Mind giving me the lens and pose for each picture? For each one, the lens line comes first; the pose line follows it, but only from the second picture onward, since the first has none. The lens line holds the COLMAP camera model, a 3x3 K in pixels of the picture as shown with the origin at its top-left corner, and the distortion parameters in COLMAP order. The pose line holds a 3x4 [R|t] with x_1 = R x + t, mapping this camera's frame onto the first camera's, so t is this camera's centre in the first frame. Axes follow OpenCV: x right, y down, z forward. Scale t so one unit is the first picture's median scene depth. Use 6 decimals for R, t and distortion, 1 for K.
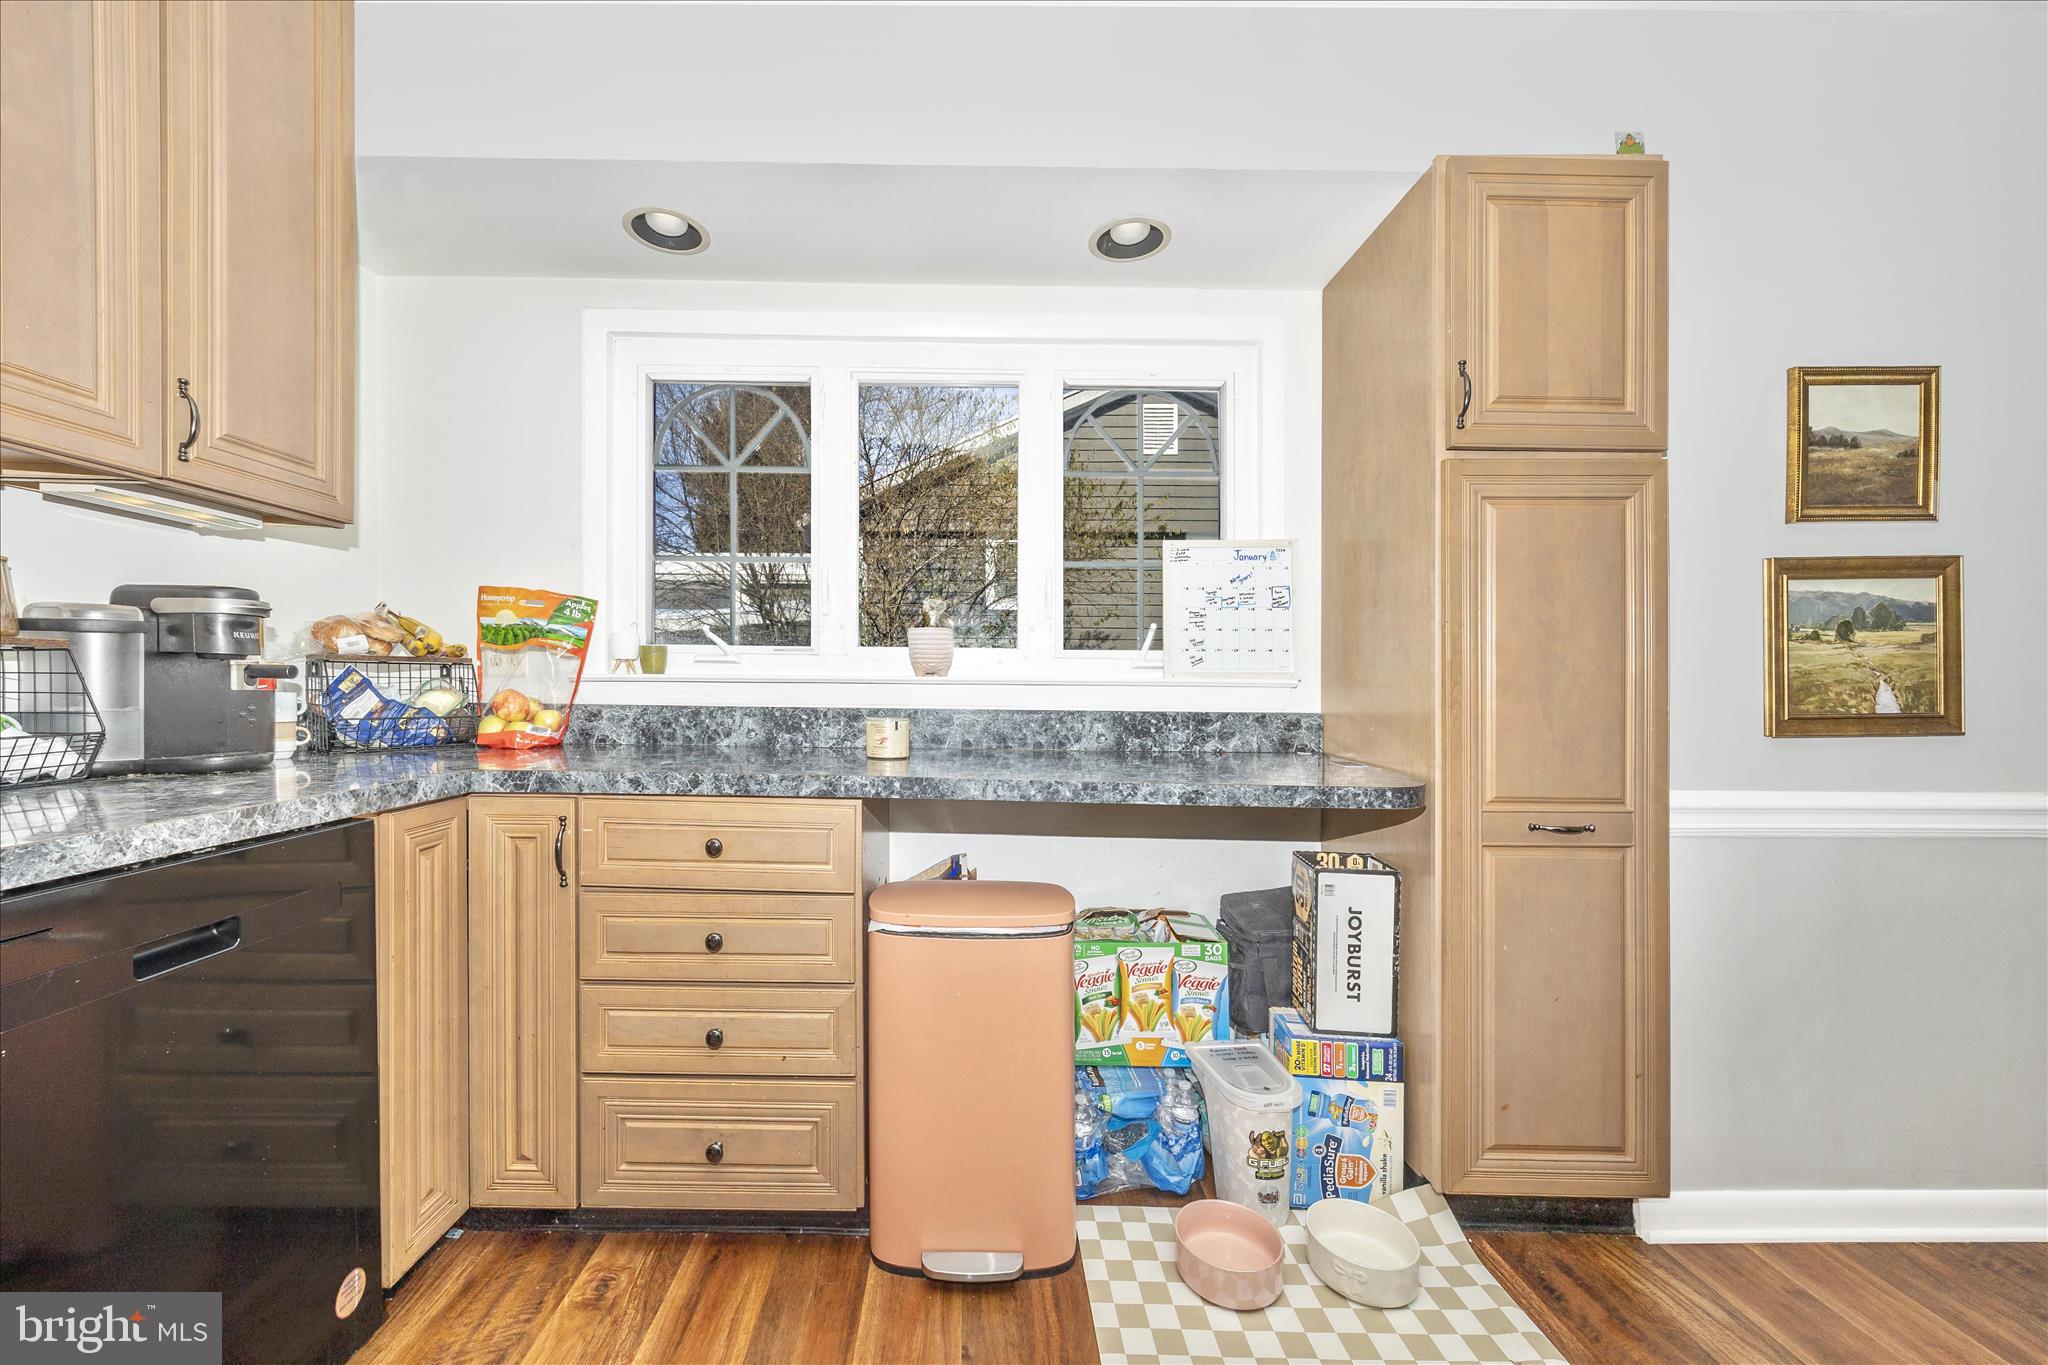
lens RADIAL K [[851.5, 0, 965.7], [0, 851.5, 699.6], [0, 0, 1]] dist [0.001110, -0.000191]
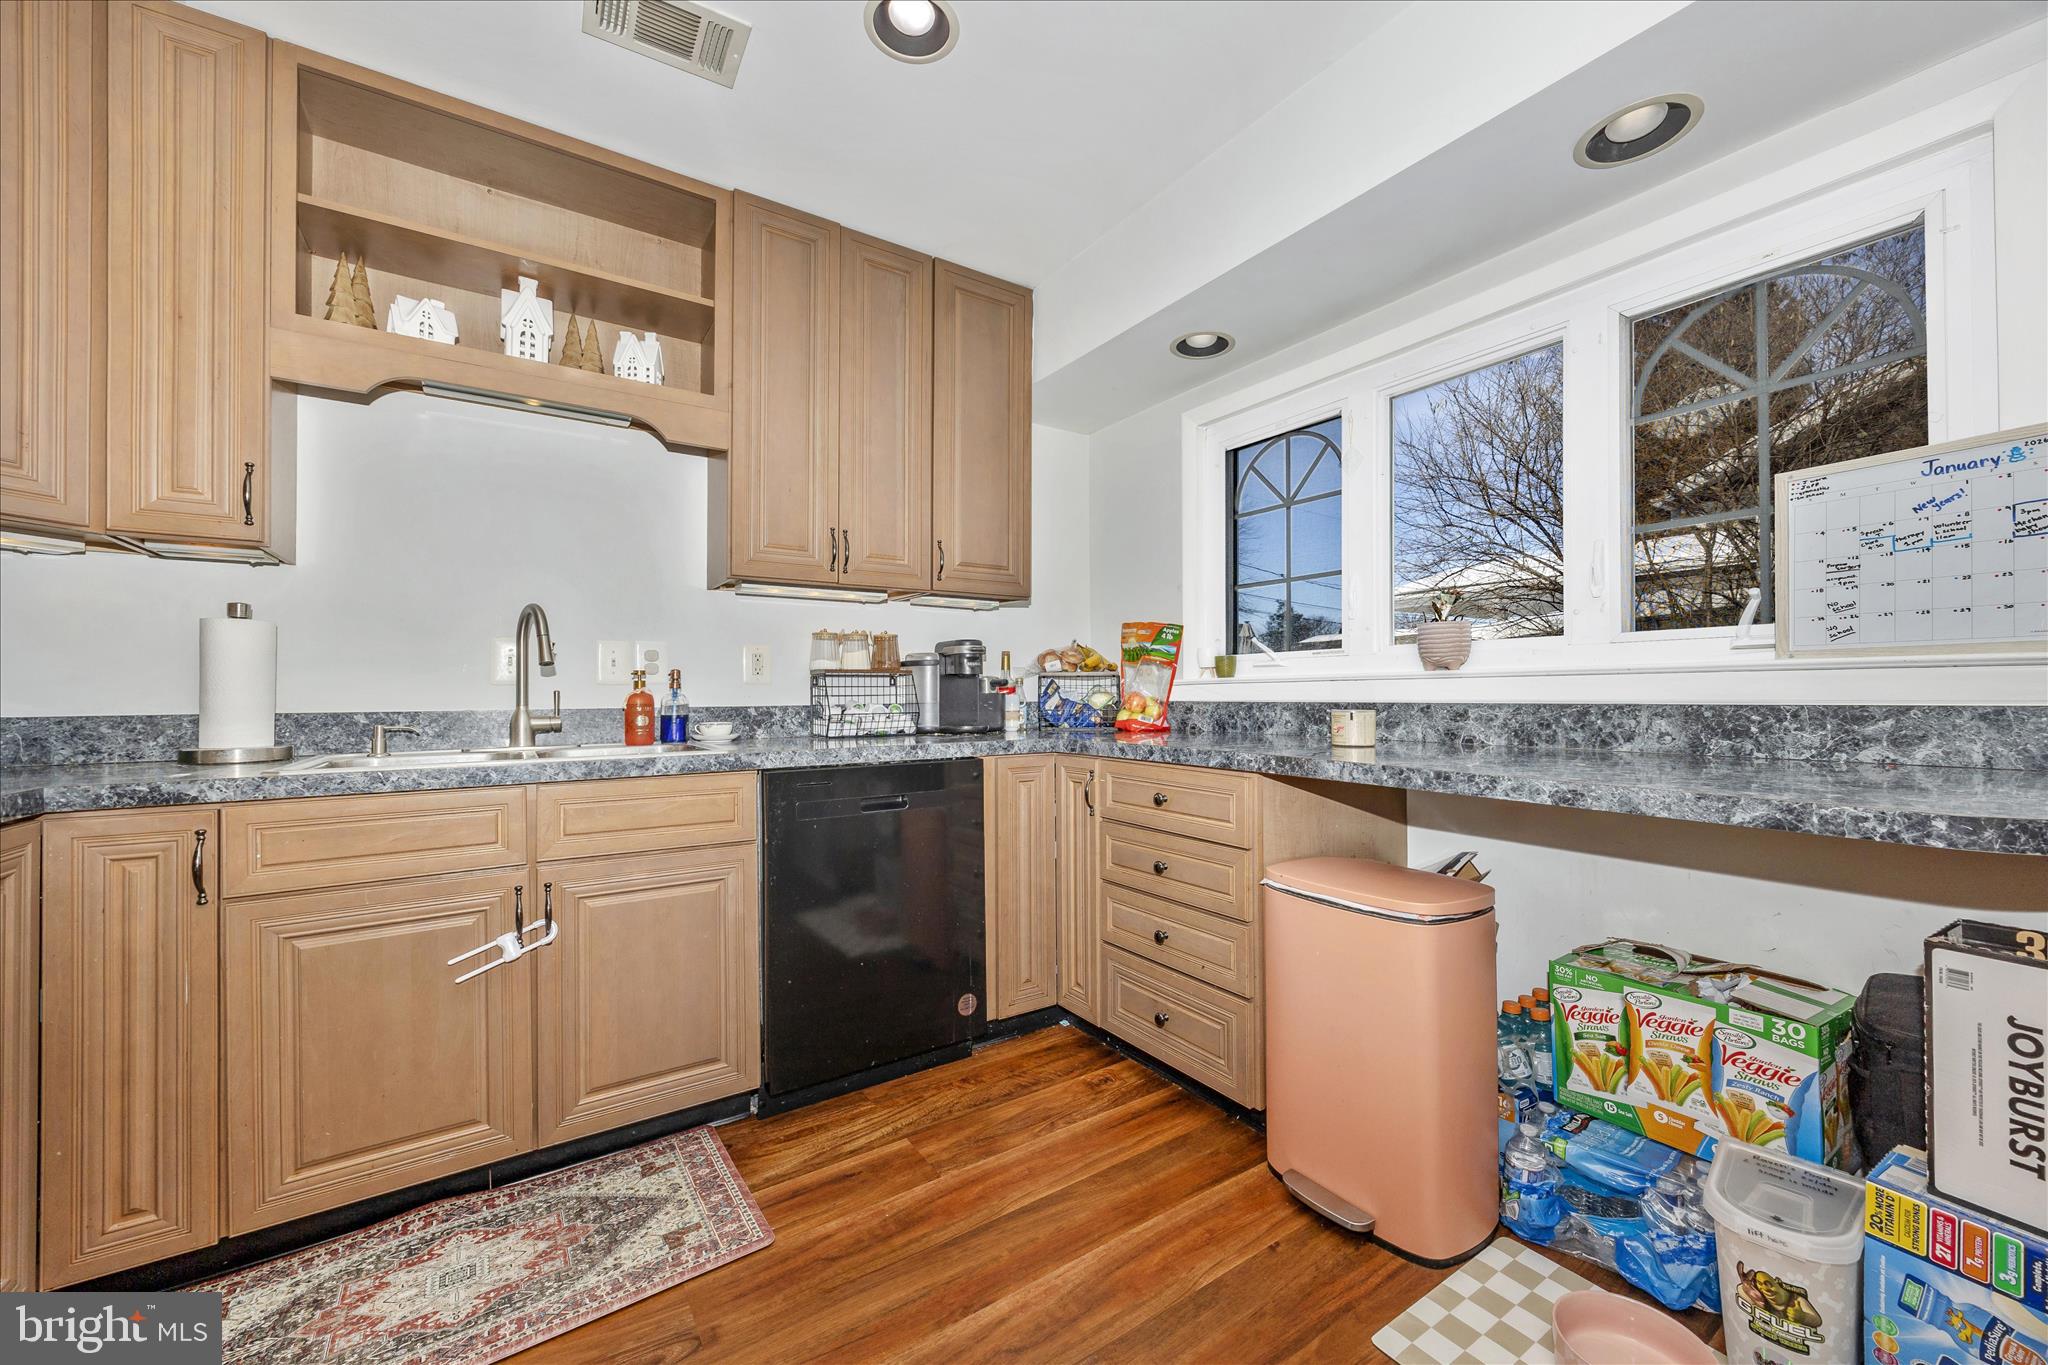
lens RADIAL K [[777.2, 0, 1002.7], [0, 777.2, 700.0], [0, 0, 1]] dist [0.003191, -0.001065]
pose [[0.540974, -0.008221, -0.840999, 0.492216], [0.004838, 0.999966, -0.006662, 0.012304], [0.841025, -0.000464, 0.540996, 0.073093]]
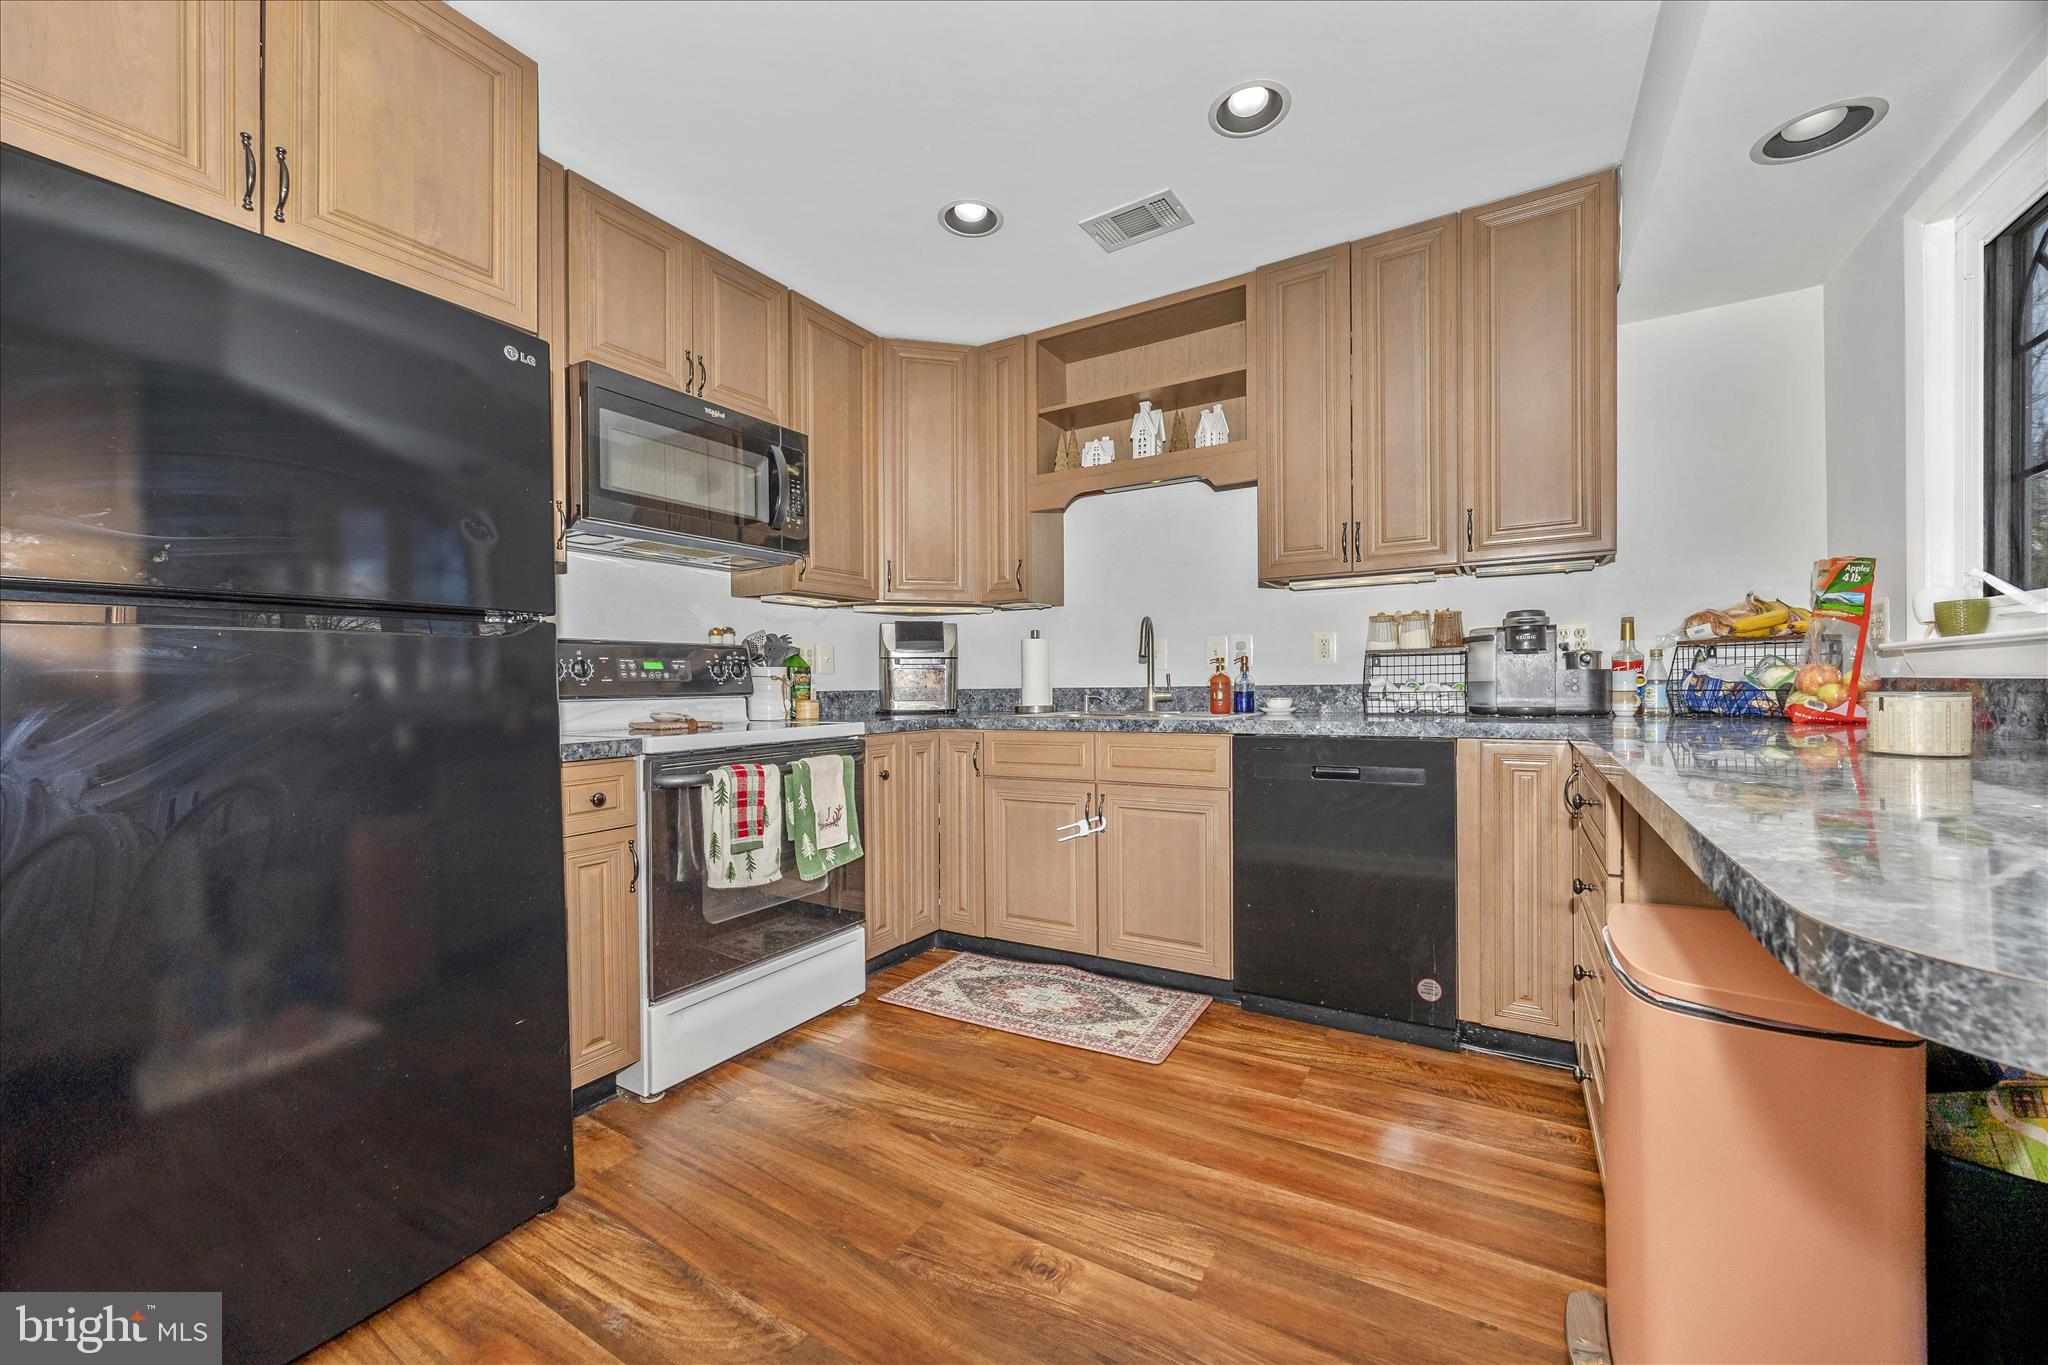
lens RADIAL K [[777.2, 0, 1059.9], [0, 777.2, 690.9], [0, 0, 1]] dist [0.003191, -0.001065]
pose [[-0.503954, 0.007971, -0.863694, 0.715069], [0.002785, 0.999967, 0.007603, 0.011801], [0.863726, 0.001426, -0.503959, 0.710449]]
